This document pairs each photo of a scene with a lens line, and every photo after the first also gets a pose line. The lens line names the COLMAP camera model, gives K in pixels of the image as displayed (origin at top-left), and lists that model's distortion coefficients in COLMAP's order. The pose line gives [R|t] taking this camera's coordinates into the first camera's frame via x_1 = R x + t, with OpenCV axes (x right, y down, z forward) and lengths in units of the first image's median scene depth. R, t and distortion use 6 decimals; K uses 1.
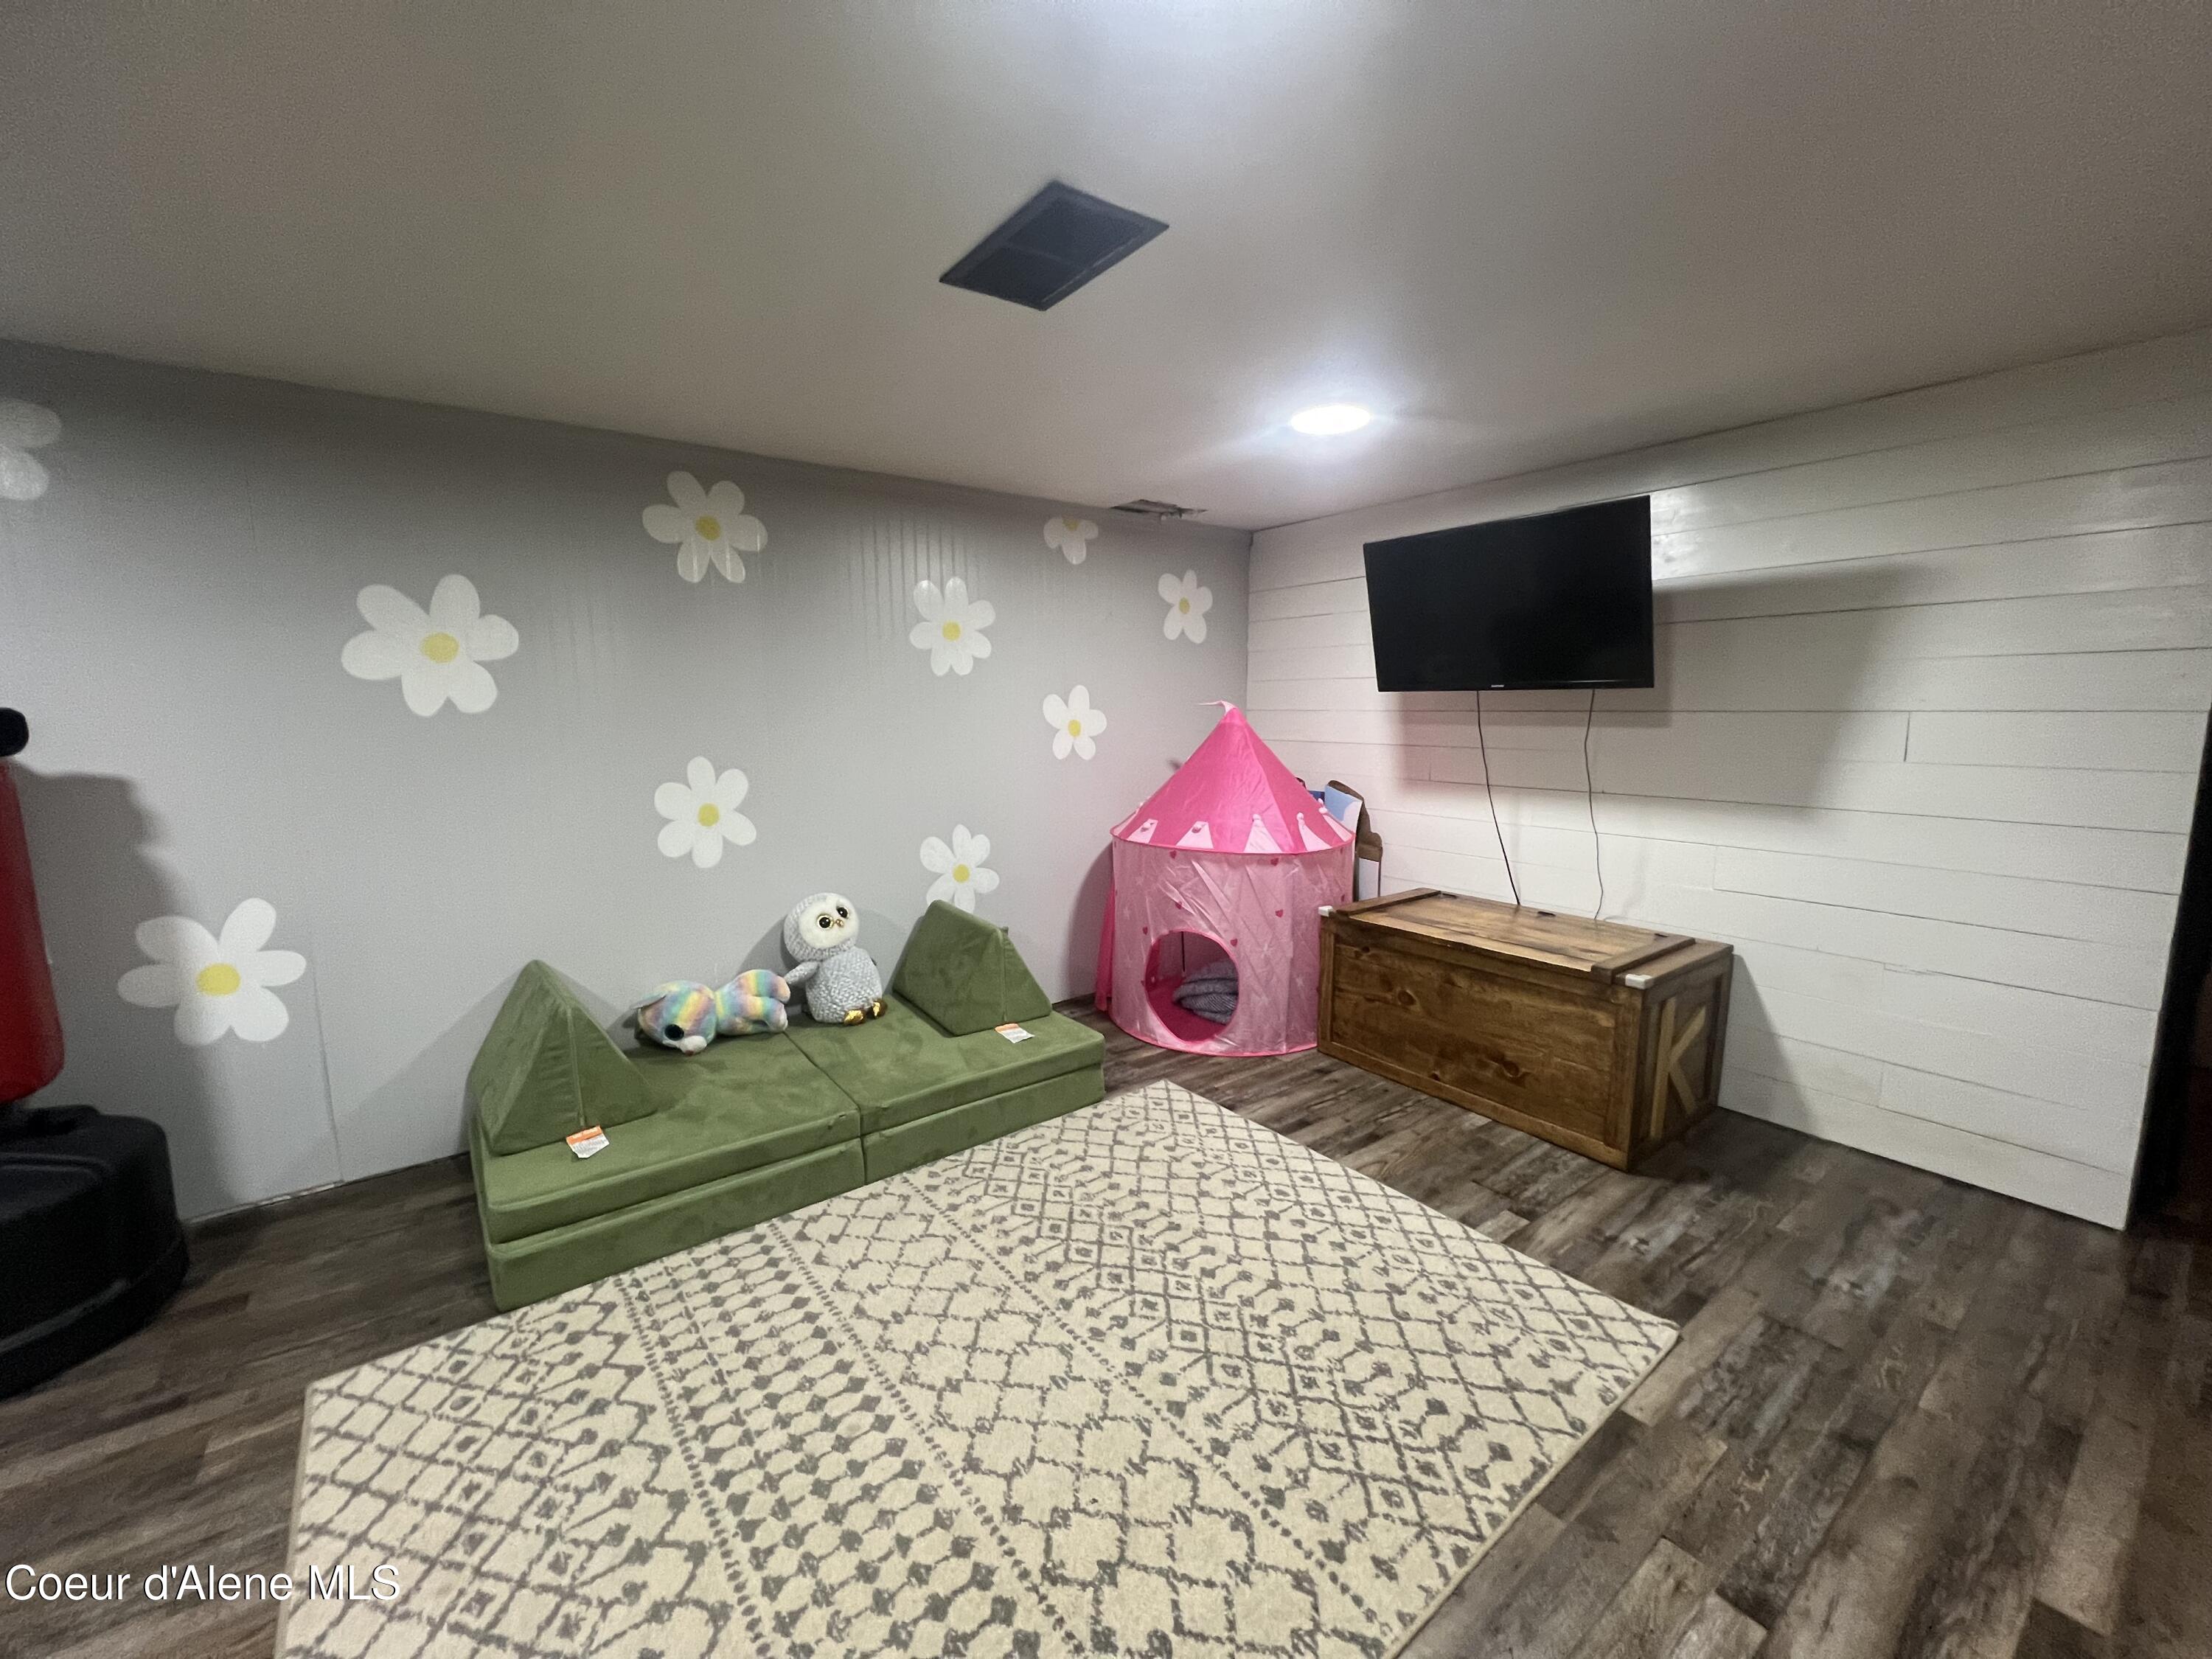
lens RADIAL K [[890.7, 0, 1104.6], [0, 890.7, 835.5], [0, 0, 1]] dist [0.001081, 0.000278]
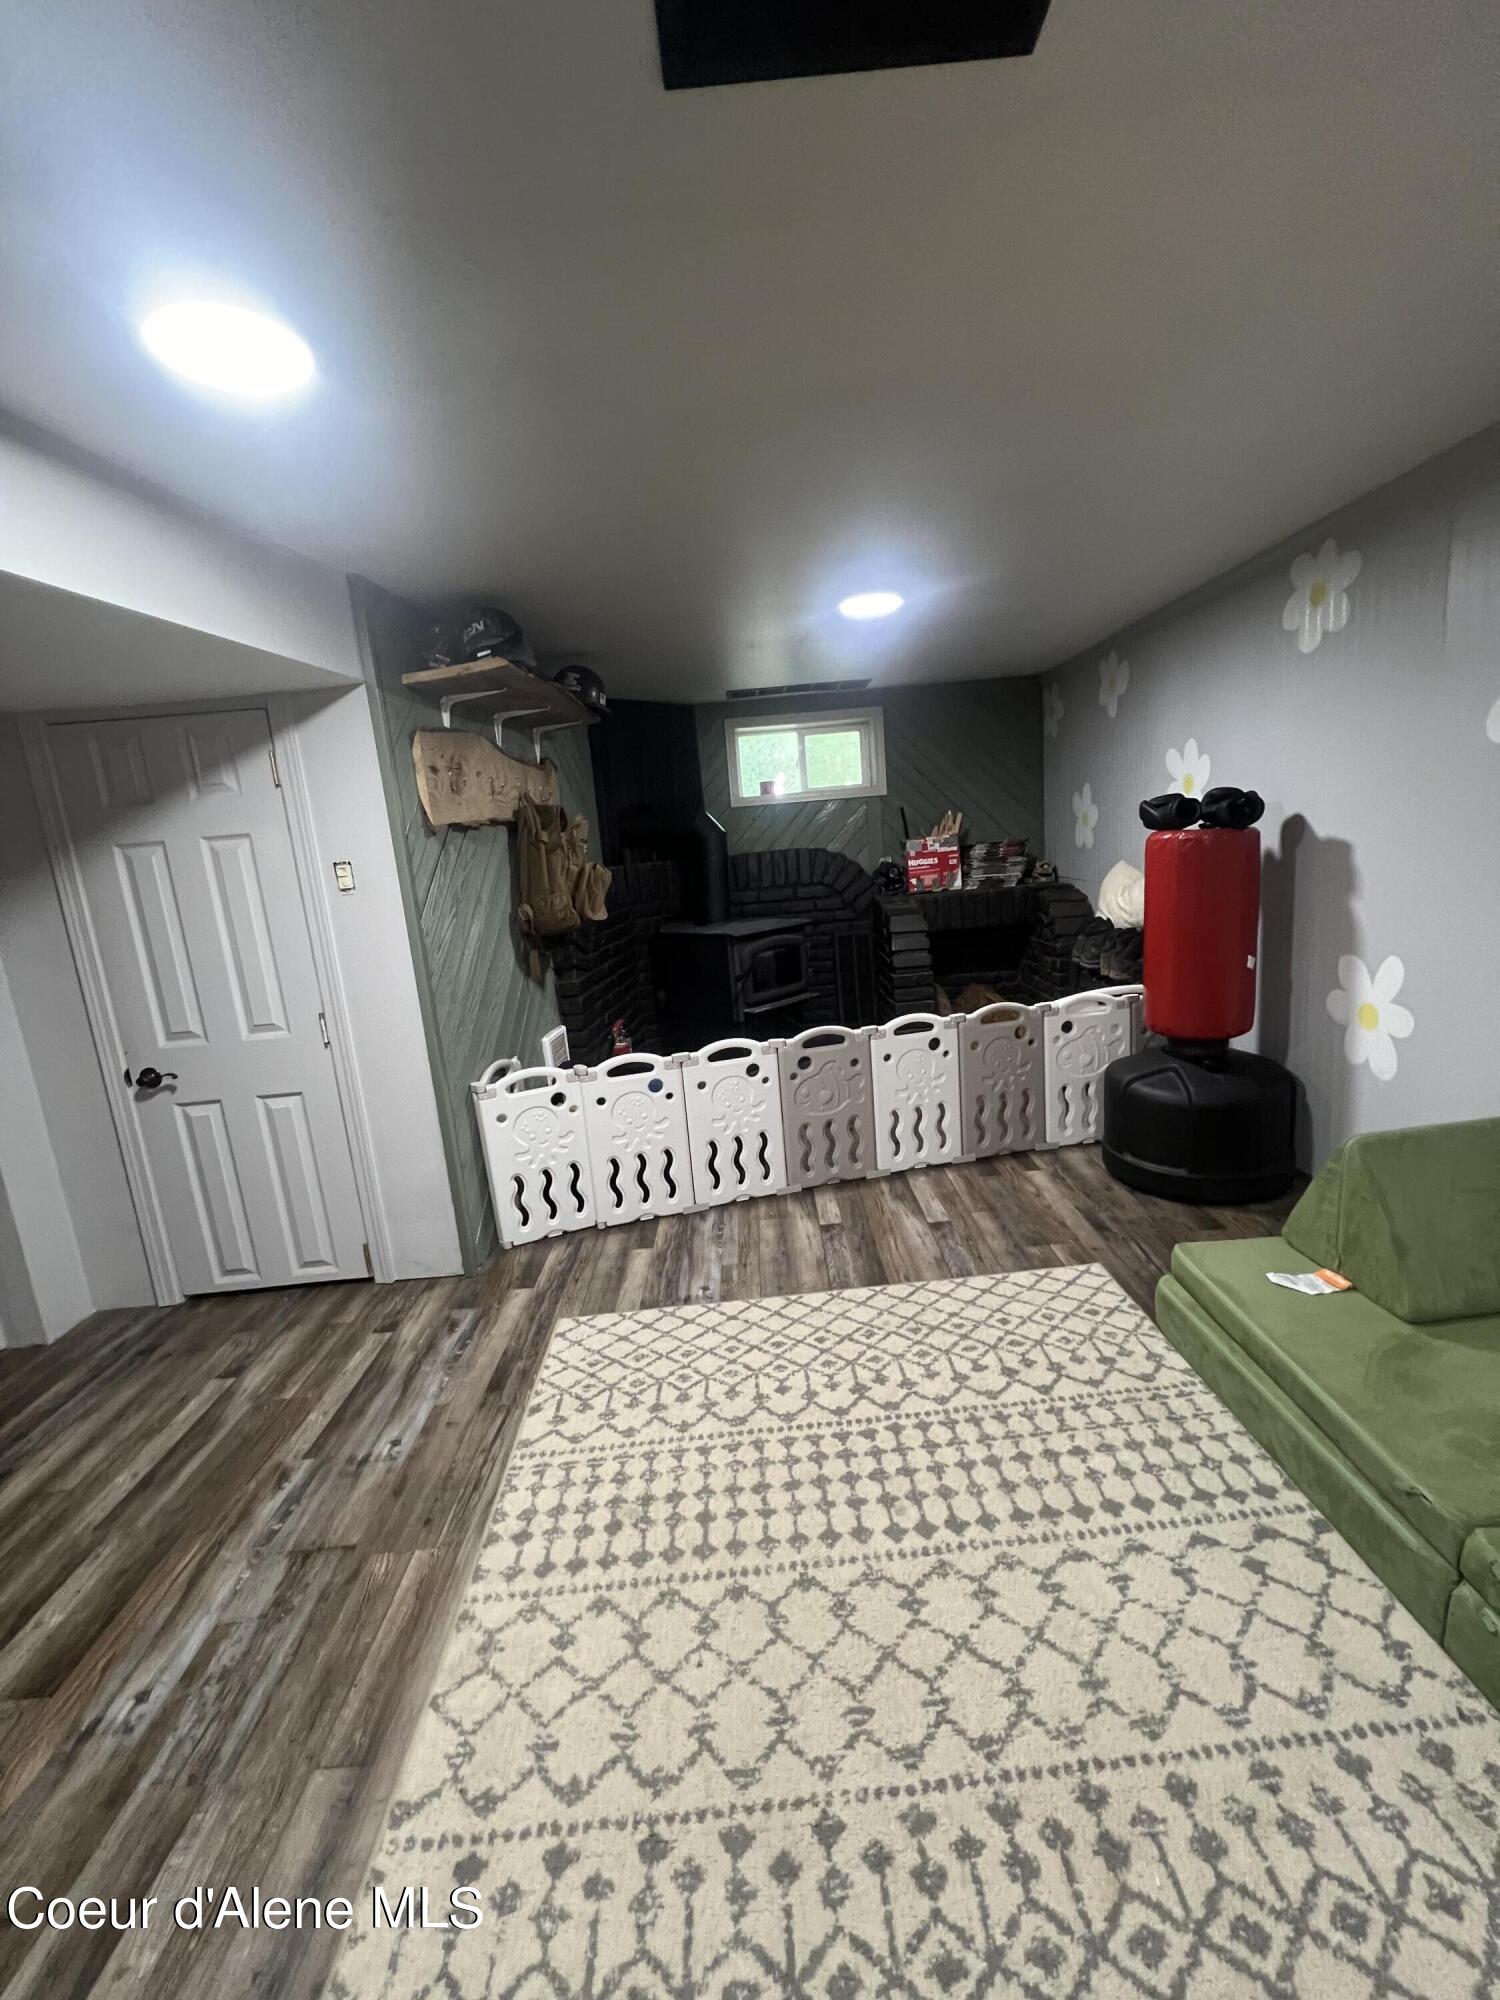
lens RADIAL K [[806.7, 0, 754.0], [0, 806.7, 992.1], [0, 0, 1]] dist [0.000845, 0.001122]
pose [[-0.592411, 0.208601, -0.778161, 0.440525], [-0.028522, 0.959861, 0.279023, -0.197875], [0.805131, 0.187491, -0.562682, 1.259853]]
